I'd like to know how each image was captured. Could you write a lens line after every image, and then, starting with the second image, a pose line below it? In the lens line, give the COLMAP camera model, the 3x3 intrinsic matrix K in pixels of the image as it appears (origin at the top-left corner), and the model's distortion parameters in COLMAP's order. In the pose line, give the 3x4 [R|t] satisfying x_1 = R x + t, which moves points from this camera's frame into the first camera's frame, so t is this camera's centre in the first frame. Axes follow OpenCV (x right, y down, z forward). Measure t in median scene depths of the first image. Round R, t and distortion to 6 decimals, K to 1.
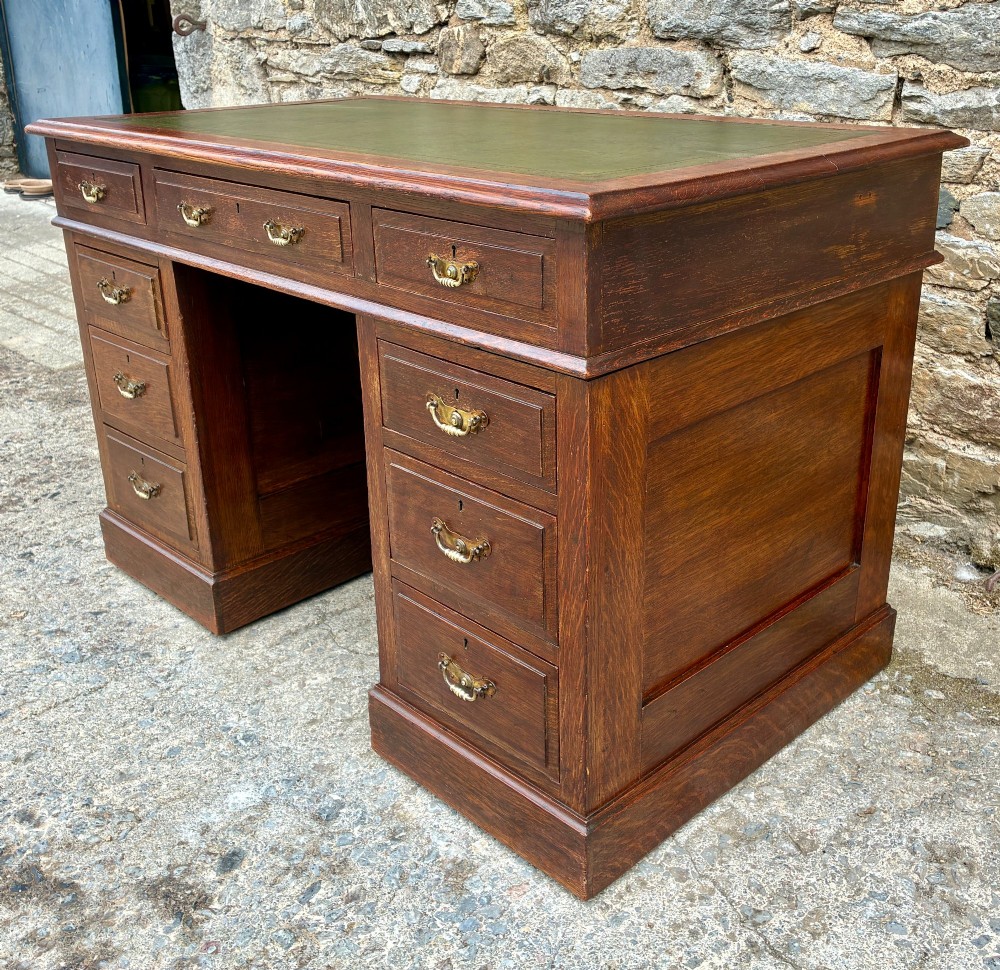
lens RADIAL K [[1142.1, 0, 530.9], [0, 1142.1, 418.7], [0, 0, 1]] dist [0.018489, 0.000000]
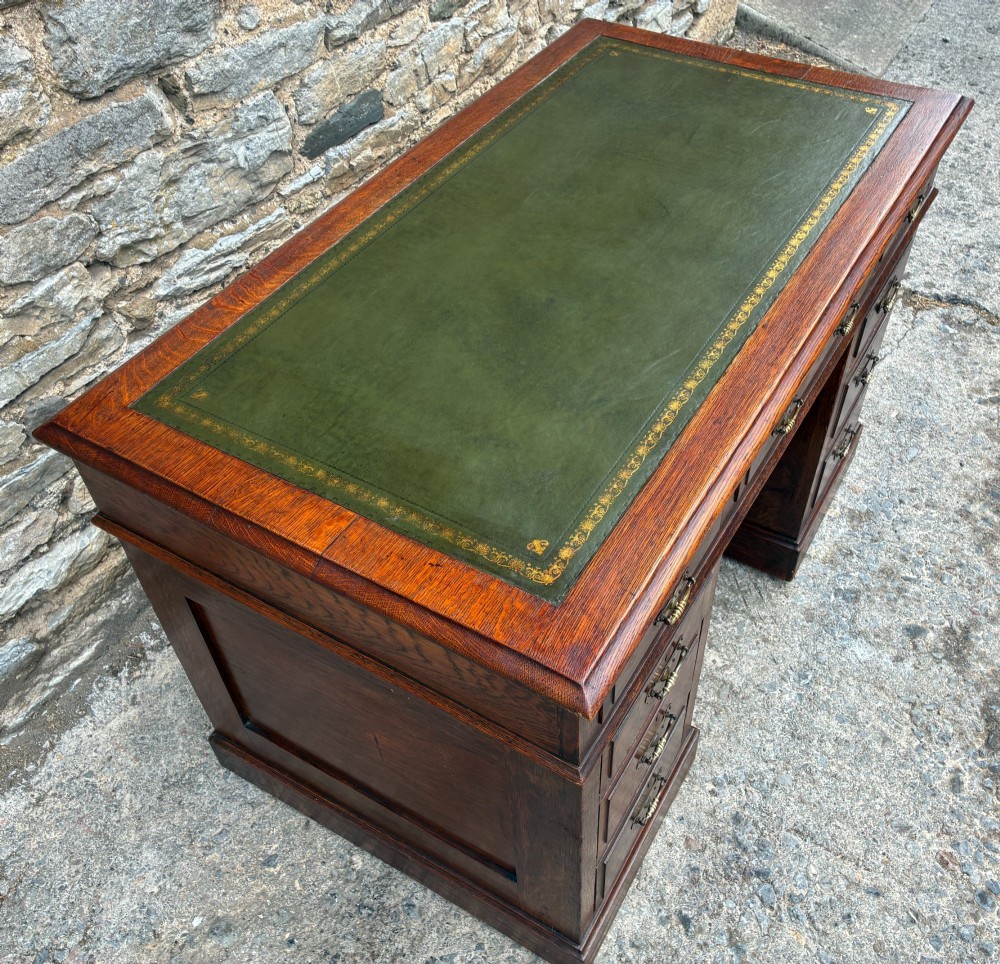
lens RADIAL K [[979.1, 0, 535.3], [0, 979.1, 480.9], [0, 0, 1]] dist [0.024659, 0.000000]
pose [[-0.263303, -0.682484, 0.681826, -0.673879], [0.354814, 0.588717, 0.726305, -0.655681], [-0.897094, 0.433160, 0.087143, 0.953344]]
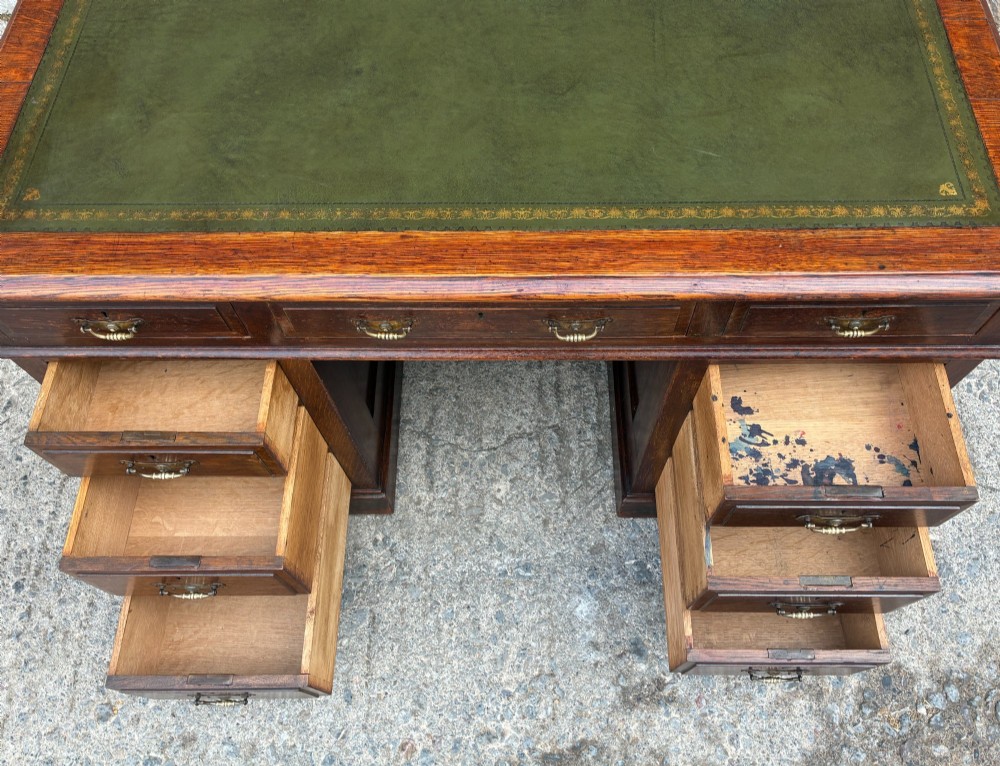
lens RADIAL K [[812.0, 0, 512.5], [0, 812.0, 376.9], [0, 0, 1]] dist [0.033386, -0.032918]
pose [[0.701366, -0.631629, 0.330350, -0.378564], [0.251657, 0.653029, 0.714298, -0.472493], [-0.666899, -0.417850, 0.616966, 0.466374]]
